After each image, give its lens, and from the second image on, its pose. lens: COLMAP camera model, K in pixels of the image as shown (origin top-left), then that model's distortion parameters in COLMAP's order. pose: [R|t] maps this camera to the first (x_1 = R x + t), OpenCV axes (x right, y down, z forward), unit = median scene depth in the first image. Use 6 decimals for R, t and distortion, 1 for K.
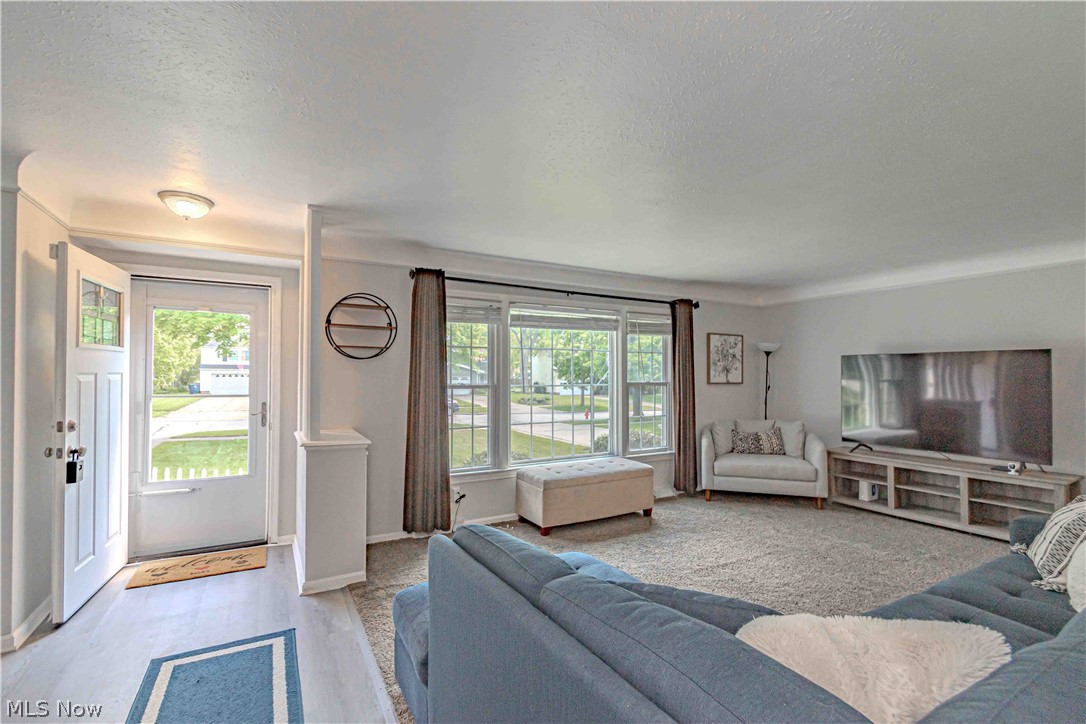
lens RADIAL K [[478.7, 0, 536.3], [0, 478.7, 368.8], [0, 0, 1]] dist [0.003839, -0.004271]
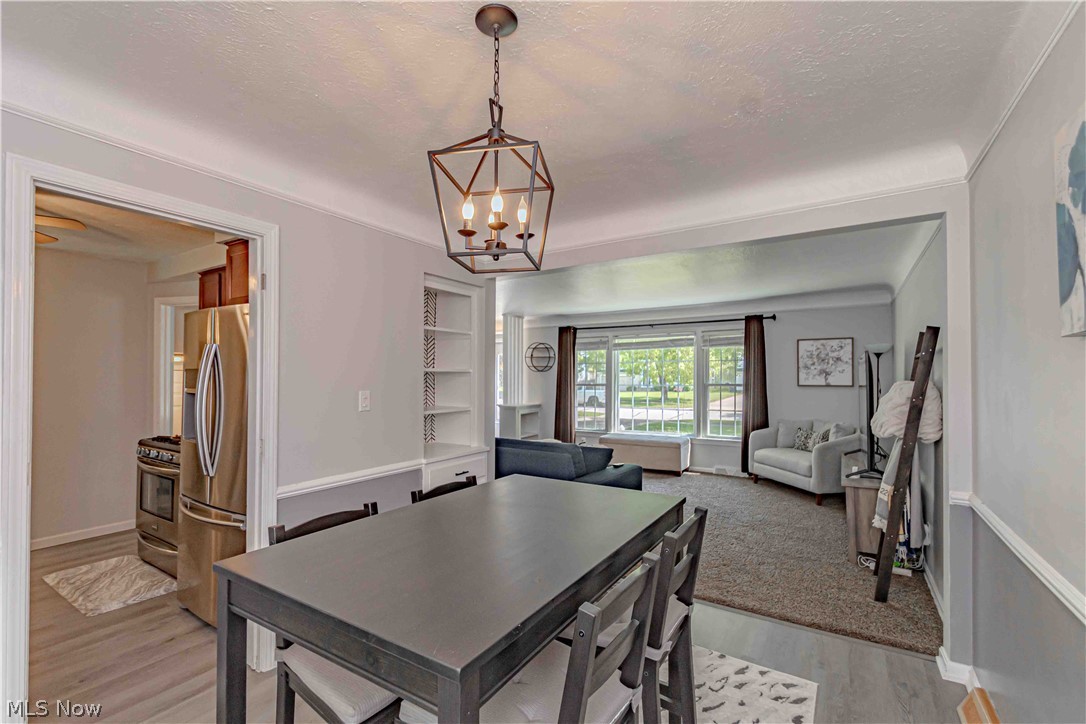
lens RADIAL K [[478.7, 0, 559.8], [0, 478.7, 371.8], [0, 0, 1]] dist [0.003839, -0.004271]
pose [[0.496985, -0.014201, -0.867643, 1.589659], [0.016393, 0.999841, -0.006974, -0.003685], [0.867605, -0.010757, 0.497138, -0.028063]]
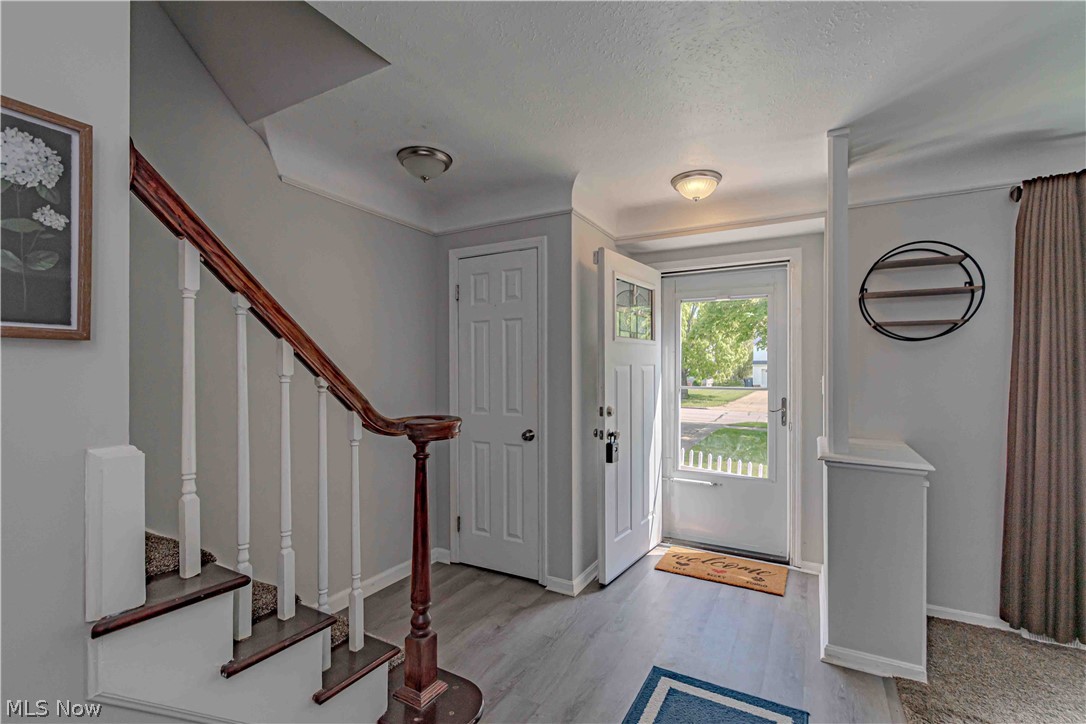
lens RADIAL K [[478.7, 0, 550.8], [0, 478.7, 370.7], [0, 0, 1]] dist [0.003839, -0.004271]
pose [[0.529266, -0.003609, -0.848448, -0.064384], [0.015570, 0.999864, 0.005460, 0.011145], [0.848313, -0.016100, 0.529250, 0.199708]]
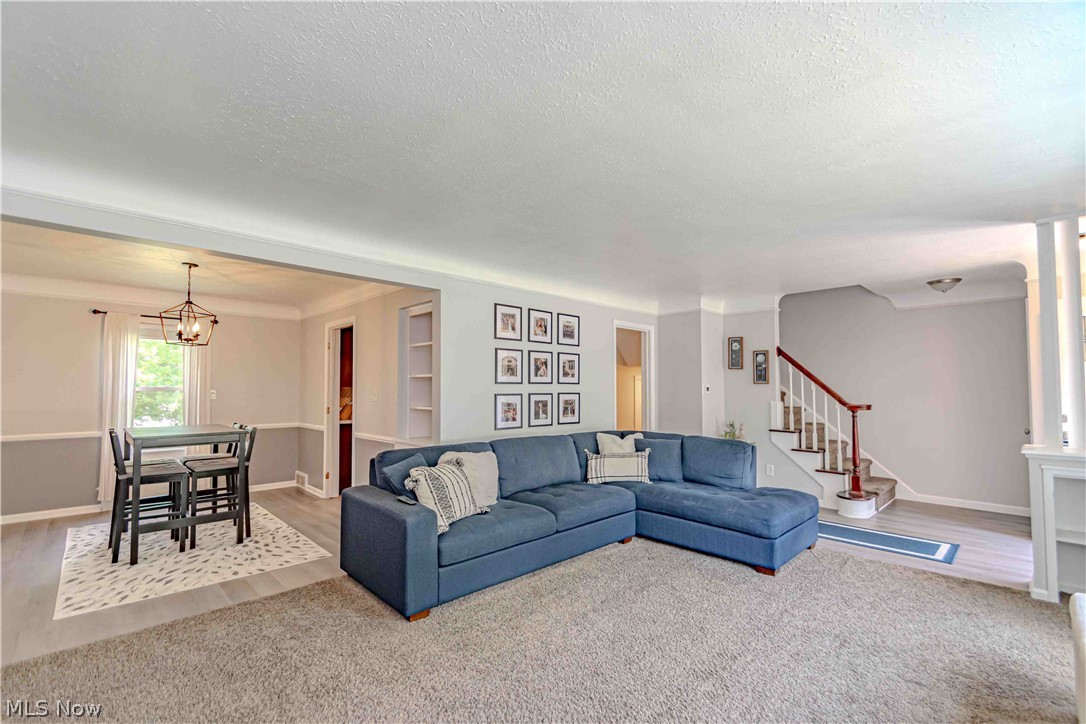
lens RADIAL K [[478.7, 0, 537.5], [0, 478.7, 370.1], [0, 0, 1]] dist [0.003839, -0.004271]
pose [[-0.969362, -0.013781, -0.245249, 0.694975], [-0.000339, 0.998499, -0.054765, 0.034670], [0.245635, -0.053004, -0.967912, 1.419317]]
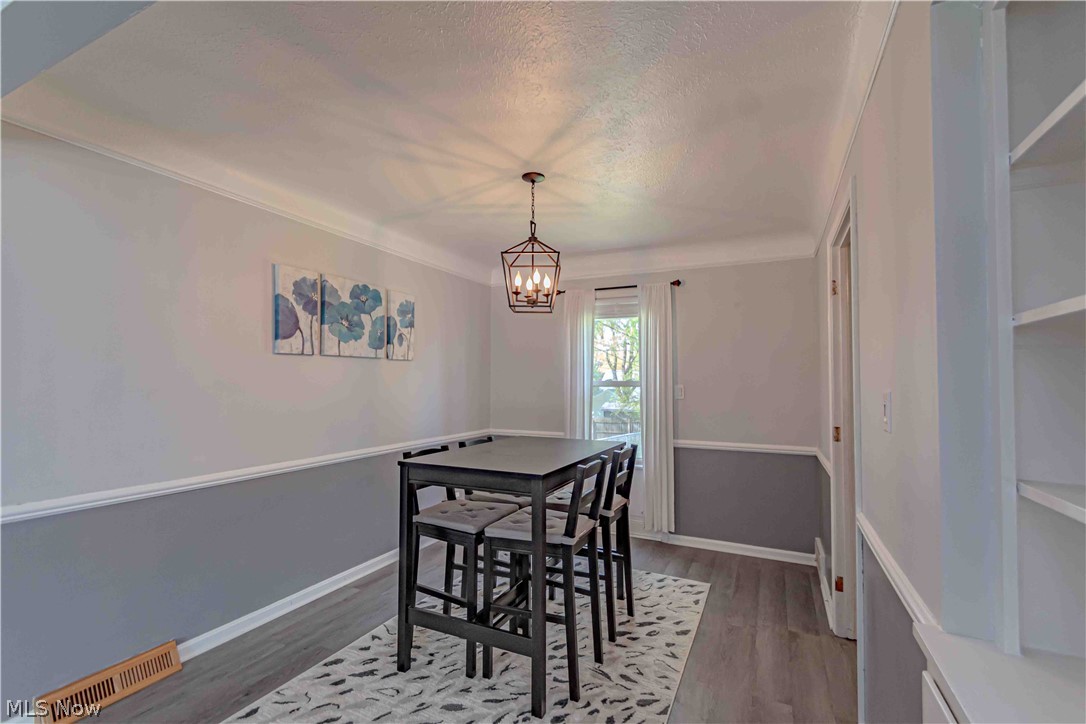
lens RADIAL K [[478.7, 0, 544.7], [0, 478.7, 368.2], [0, 0, 1]] dist [0.003839, -0.004271]
pose [[-0.577126, 0.017753, 0.816462, 0.653150], [-0.020149, 0.999150, -0.035967, 0.019831], [-0.816406, -0.037208, -0.576278, 0.486242]]
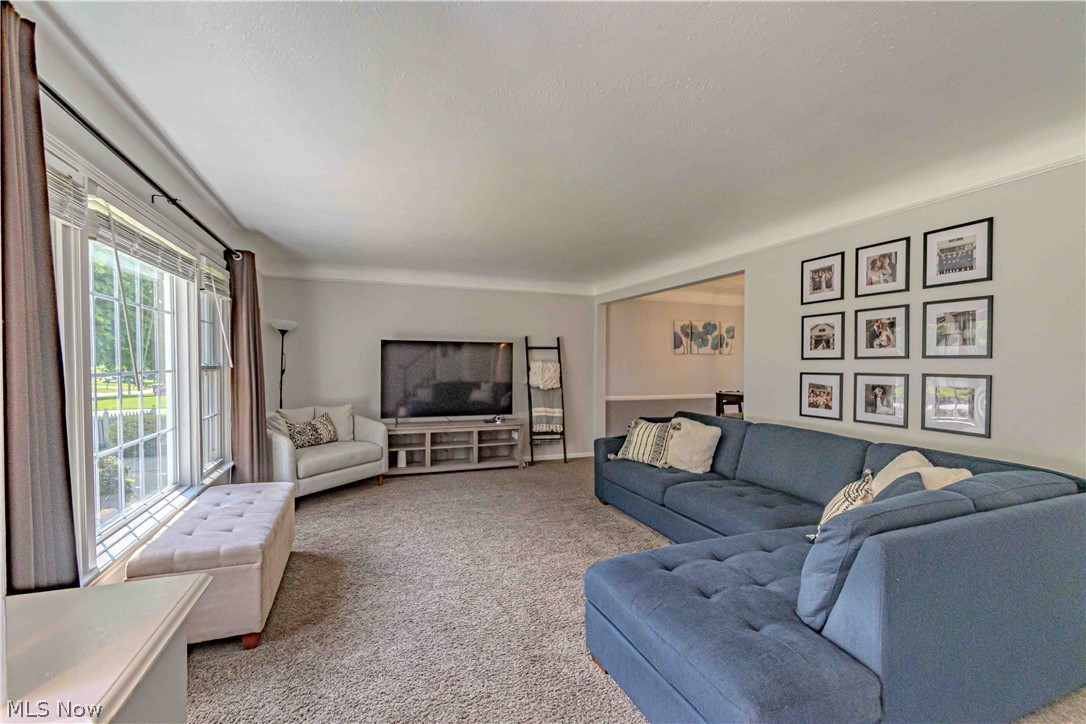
lens RADIAL K [[478.7, 0, 541.0], [0, 478.7, 371.7], [0, 0, 1]] dist [0.003839, -0.004271]
pose [[0.148346, -0.020722, 0.988718, -0.503114], [-0.019691, 0.999520, 0.023903, 0.015317], [-0.988740, -0.023015, 0.147867, 0.646150]]
